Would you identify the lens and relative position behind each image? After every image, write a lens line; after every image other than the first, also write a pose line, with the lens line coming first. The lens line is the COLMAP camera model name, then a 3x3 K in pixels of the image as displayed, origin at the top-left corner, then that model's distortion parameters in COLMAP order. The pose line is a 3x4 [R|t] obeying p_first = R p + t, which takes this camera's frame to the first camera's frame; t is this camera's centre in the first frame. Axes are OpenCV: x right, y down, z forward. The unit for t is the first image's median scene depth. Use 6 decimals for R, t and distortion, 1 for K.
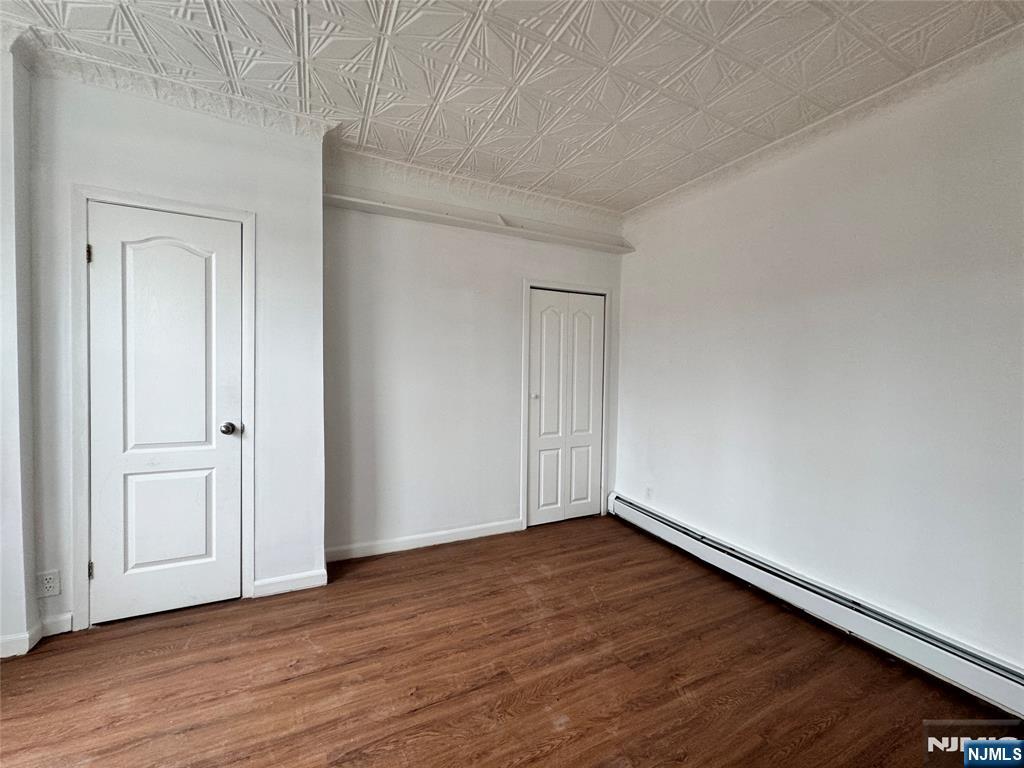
lens RADIAL K [[409.0, 0, 514.0], [0, 409.0, 387.4], [0, 0, 1]] dist [-0.002029, 0.000868]
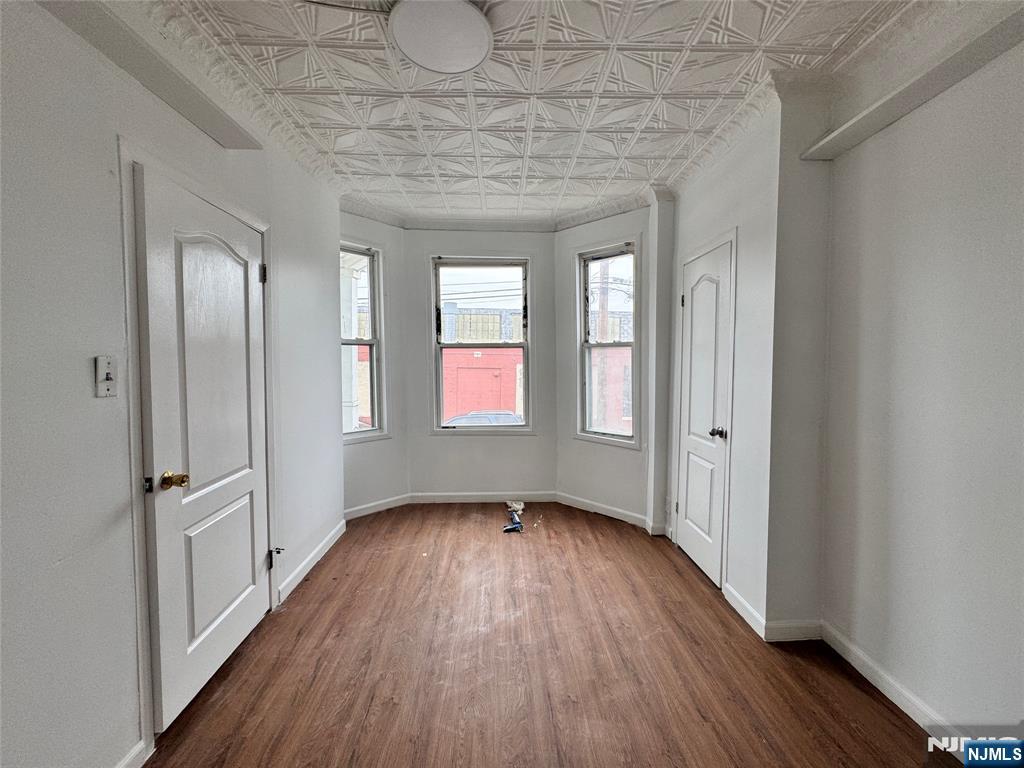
lens RADIAL K [[409.0, 0, 511.1], [0, 409.0, 376.6], [0, 0, 1]] dist [-0.002029, 0.000868]
pose [[-0.421135, 0.015003, -0.906874, 0.558104], [-0.042315, 0.998449, 0.036168, -0.067427], [0.906010, 0.053606, -0.419847, 0.953045]]
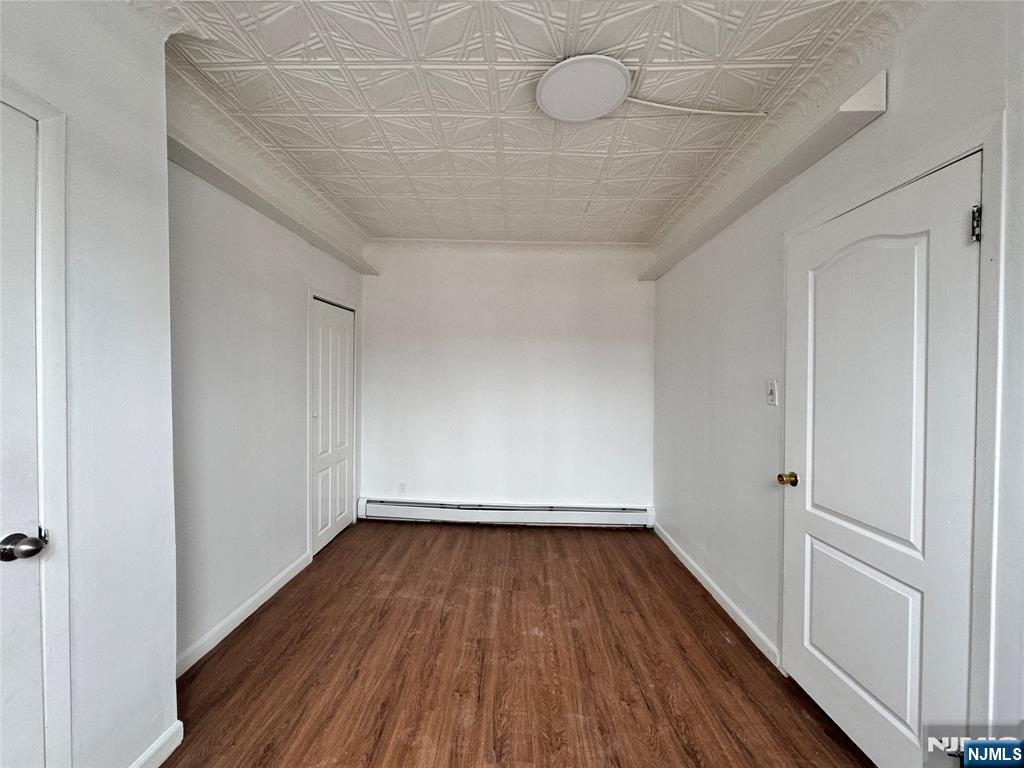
lens RADIAL K [[409.0, 0, 514.5], [0, 409.0, 388.2], [0, 0, 1]] dist [-0.002029, 0.000868]
pose [[0.459127, -0.041733, 0.887390, -0.851619], [0.032892, 0.999010, 0.029965, -0.078610], [-0.887762, 0.015430, 0.460045, 0.267343]]
